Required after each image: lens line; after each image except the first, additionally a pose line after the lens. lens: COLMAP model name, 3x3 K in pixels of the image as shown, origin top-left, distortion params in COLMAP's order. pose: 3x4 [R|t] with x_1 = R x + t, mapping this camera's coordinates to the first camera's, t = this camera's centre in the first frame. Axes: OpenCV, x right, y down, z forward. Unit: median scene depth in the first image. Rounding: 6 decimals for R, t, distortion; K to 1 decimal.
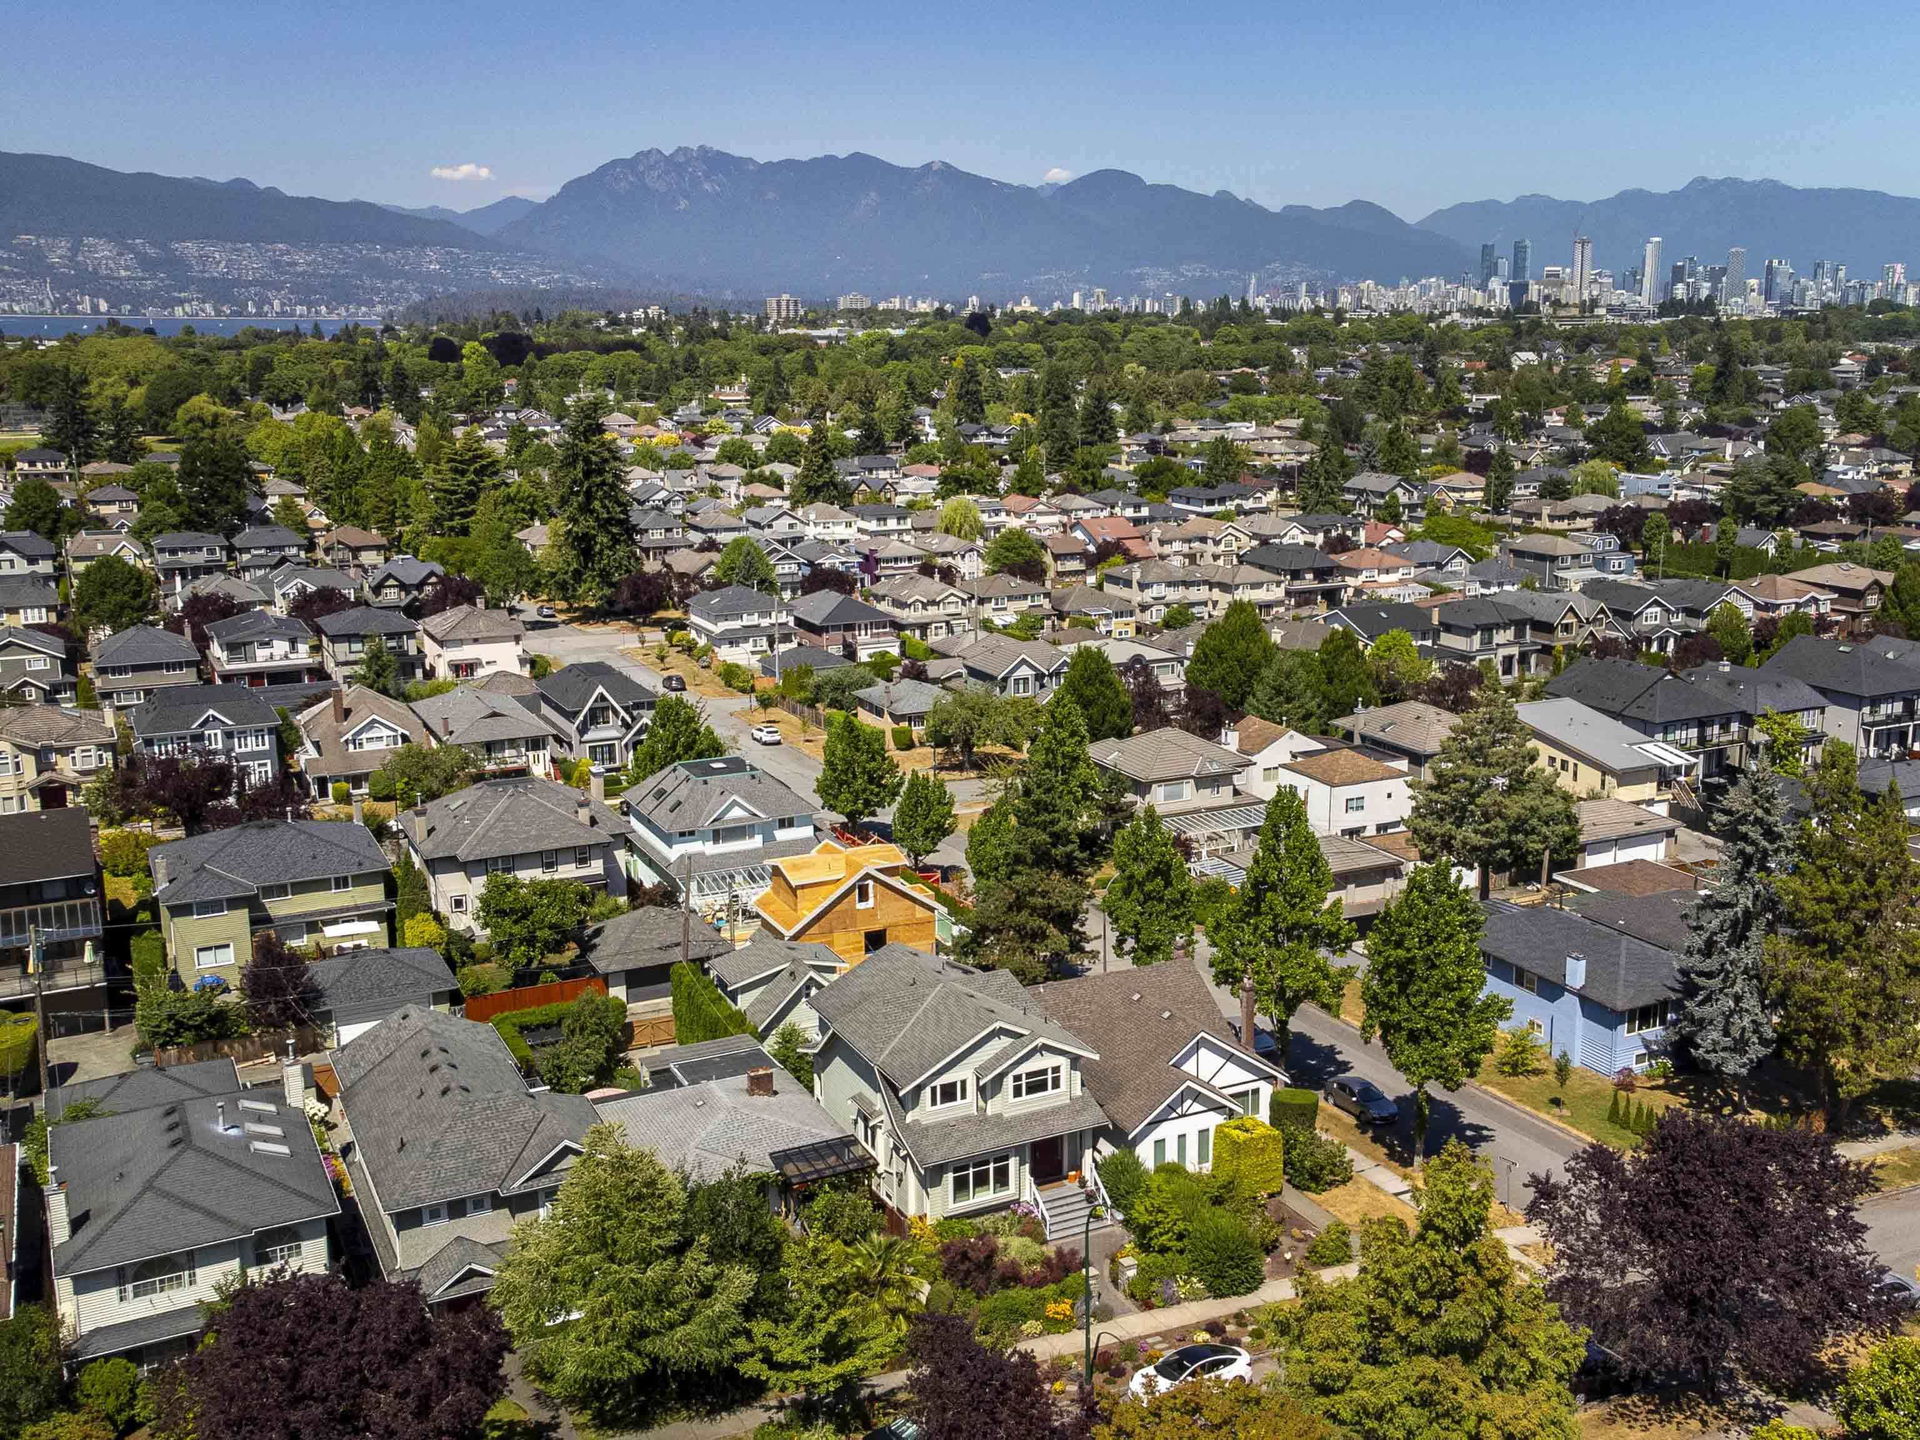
lens RADIAL K [[2060.9, 0, 960.0], [0, 2060.9, 720.0], [0, 0, 1]] dist [0.016774, -0.011339]
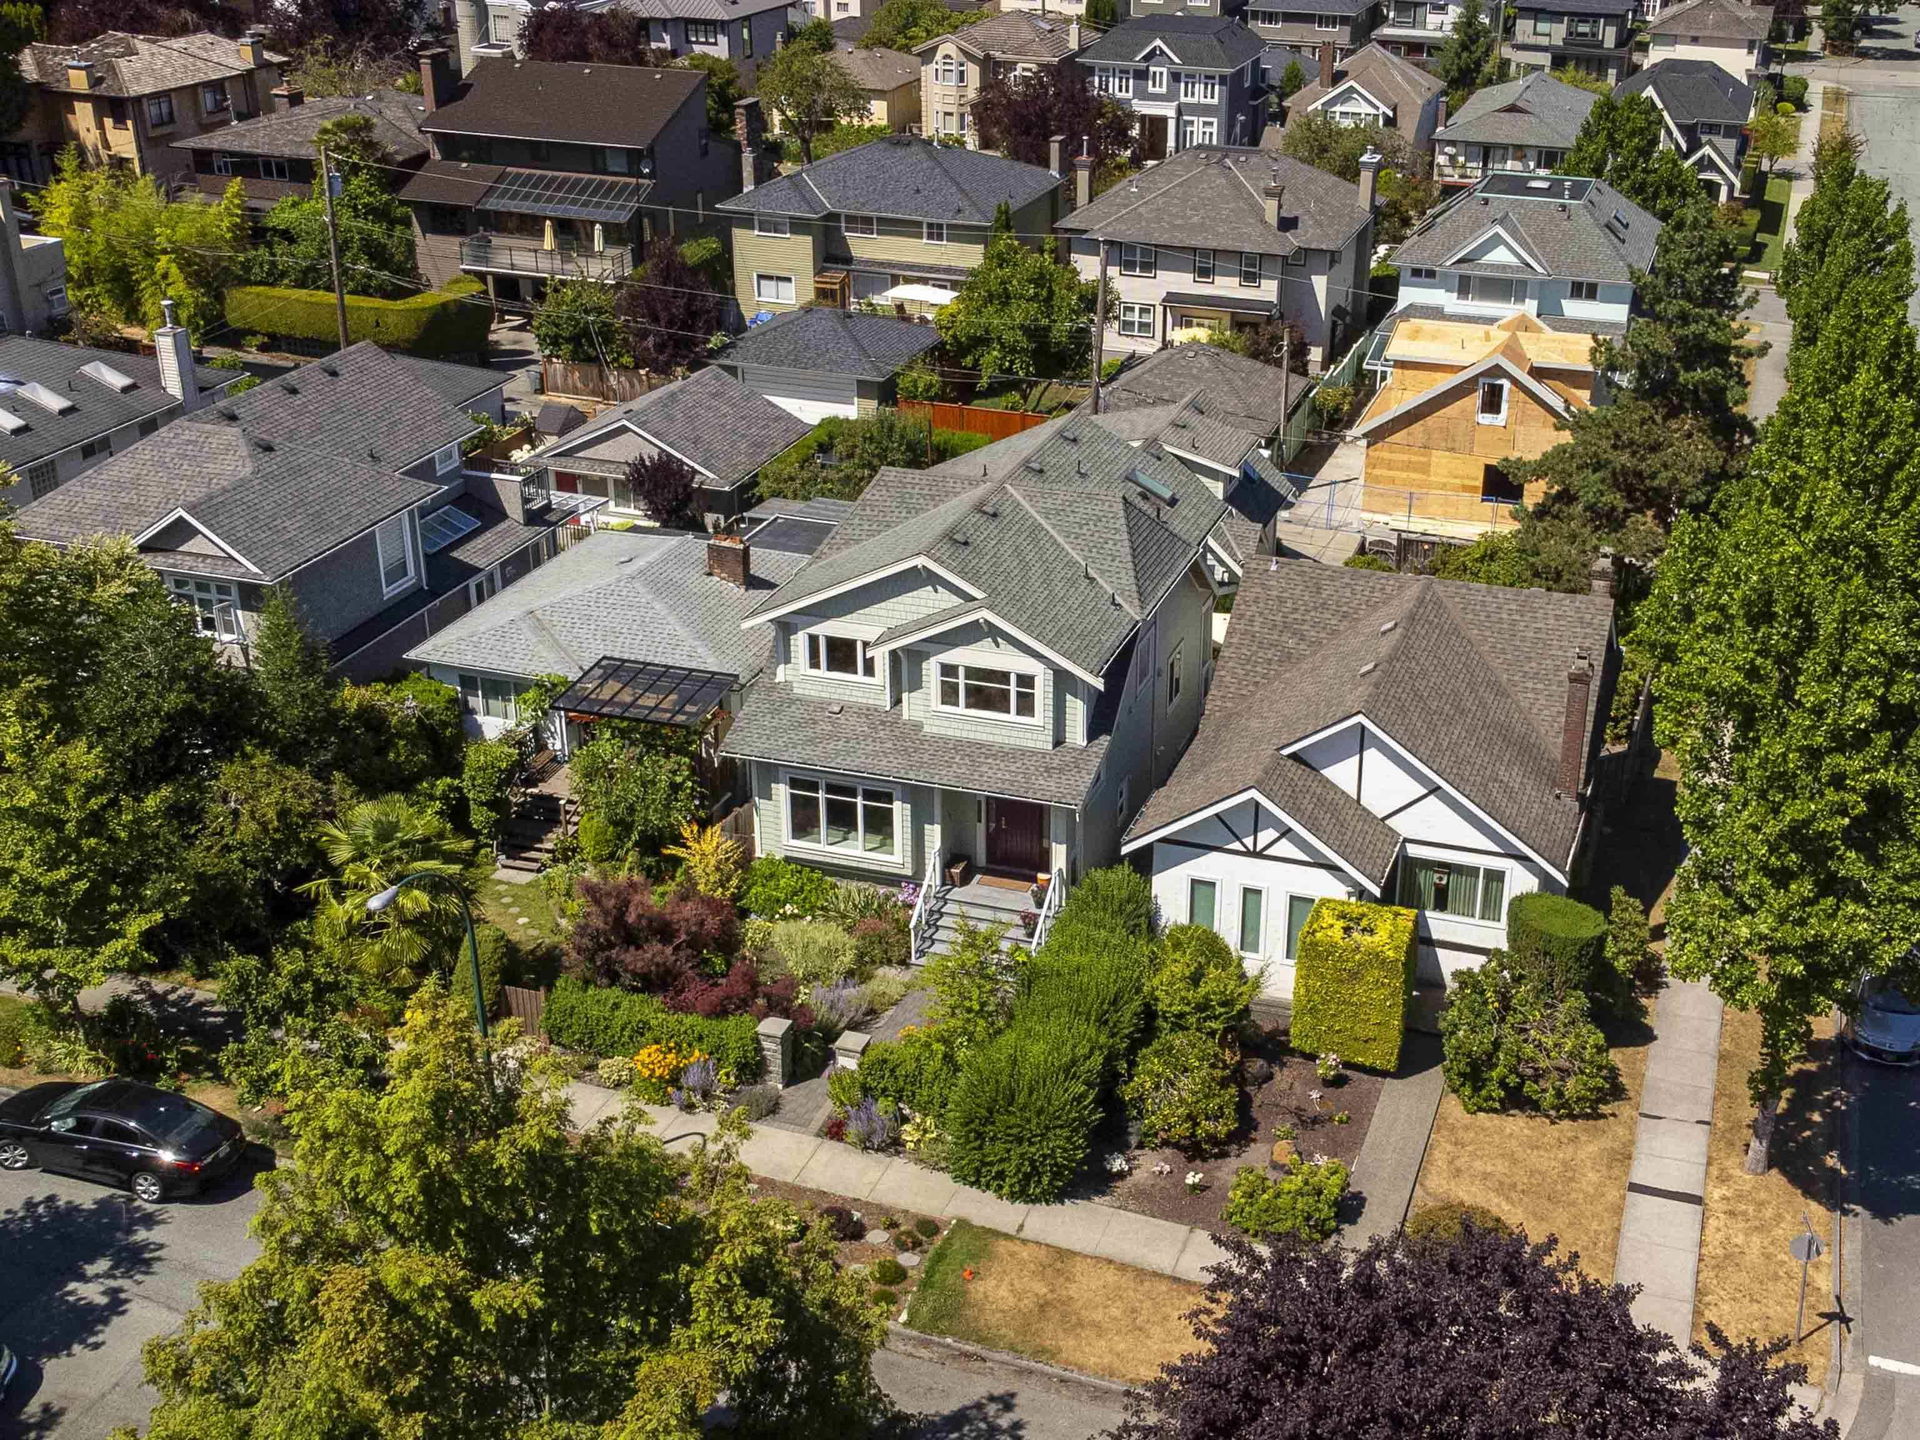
lens RADIAL K [[2244.0, 0, 960.0], [0, 2244.0, 720.0], [0, 0, 1]] dist [0.065880, -0.047369]
pose [[0.716290, 0.319417, -0.620404, 0.279634], [-0.176163, 0.943059, 0.282147, 0.014264], [0.675200, -0.092807, 0.731773, 0.402901]]
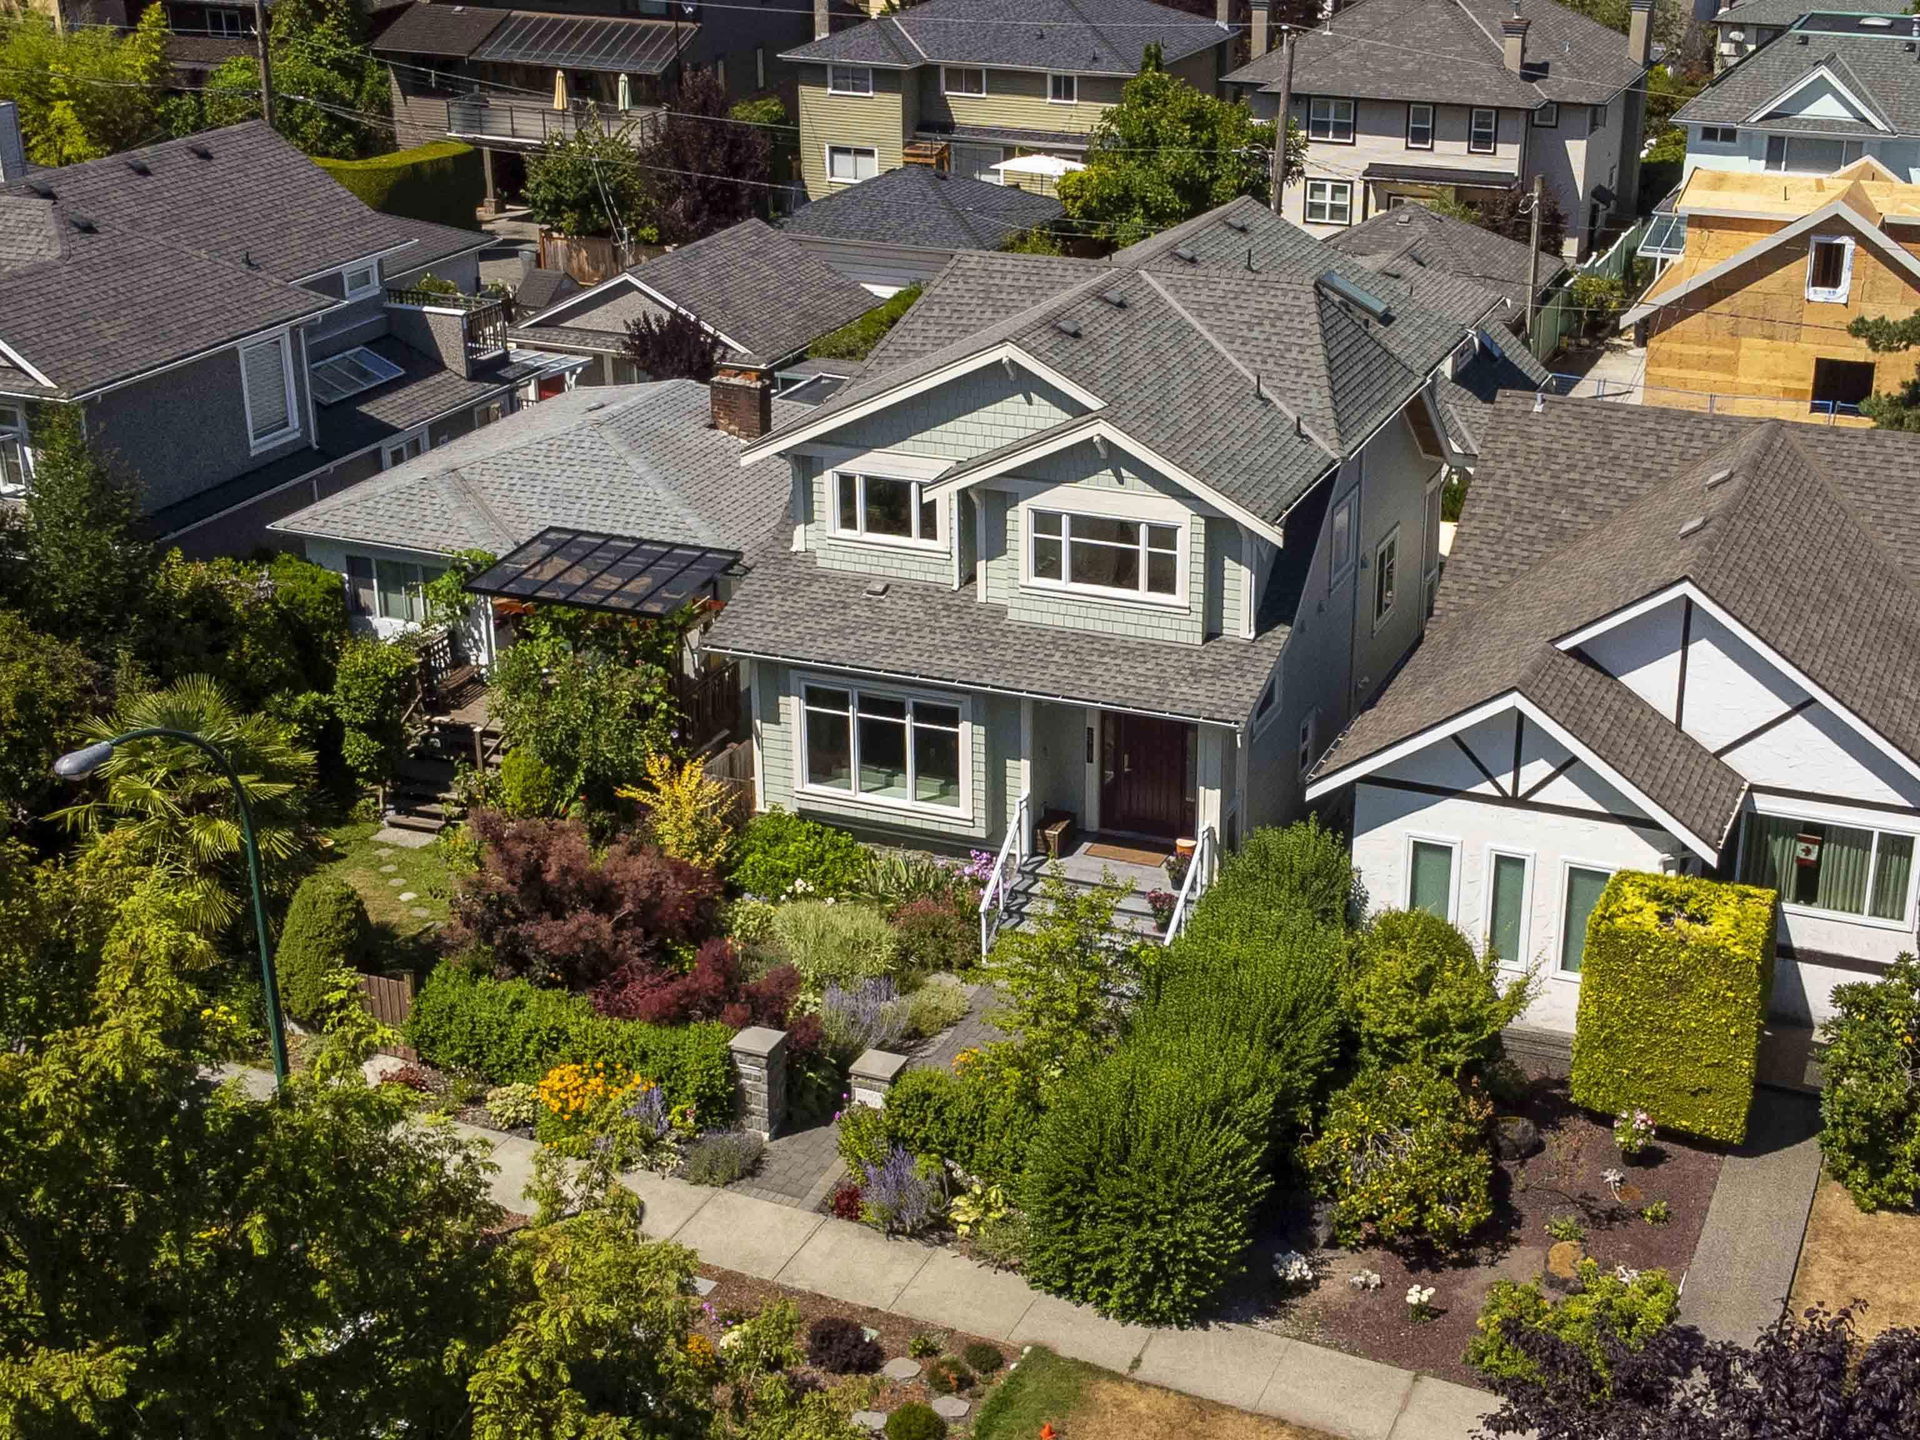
lens RADIAL K [[2676.6, 0, 952.8], [0, 2676.6, 674.5], [0, 0, 1]] dist [0.085073, -0.139189]
pose [[0.674491, 0.296217, -0.676253, 0.237219], [-0.181129, 0.954379, 0.237387, 0.064843], [0.715720, -0.037626, 0.697373, 0.468375]]
